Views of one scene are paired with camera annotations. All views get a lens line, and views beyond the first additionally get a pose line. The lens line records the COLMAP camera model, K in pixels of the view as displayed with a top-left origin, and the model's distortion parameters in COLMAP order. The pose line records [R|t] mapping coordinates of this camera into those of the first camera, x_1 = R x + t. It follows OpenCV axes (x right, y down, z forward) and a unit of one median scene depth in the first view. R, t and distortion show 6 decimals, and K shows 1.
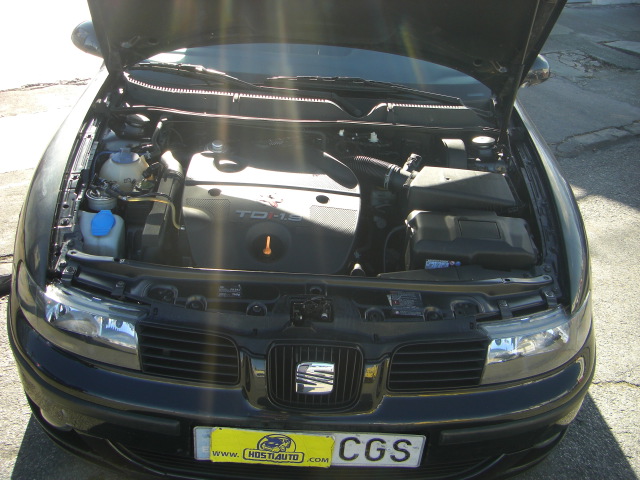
lens RADIAL K [[771.0, 0, 320.0], [0, 771.0, 240.0], [0, 0, 1]] dist [-0.185942, 0.061111]
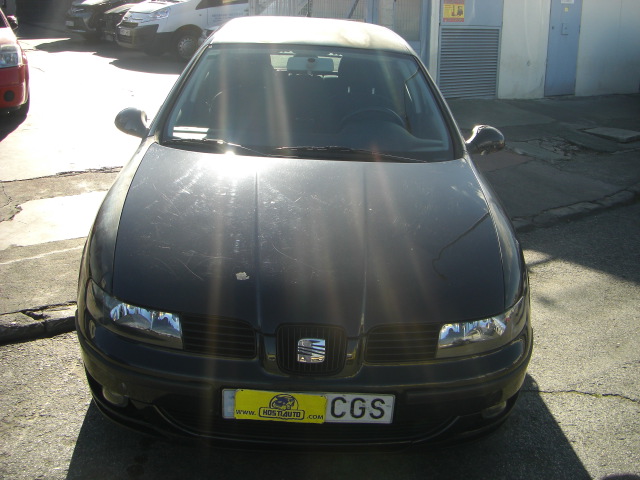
lens RADIAL K [[771.0, 0, 320.0], [0, 771.0, 240.0], [0, 0, 1]] dist [-0.185942, 0.061111]
pose [[0.999775, -0.019265, -0.008878, 0.023677], [0.017940, 0.991252, -0.130759, 0.156526], [0.011319, 0.130571, 0.991374, -0.364973]]
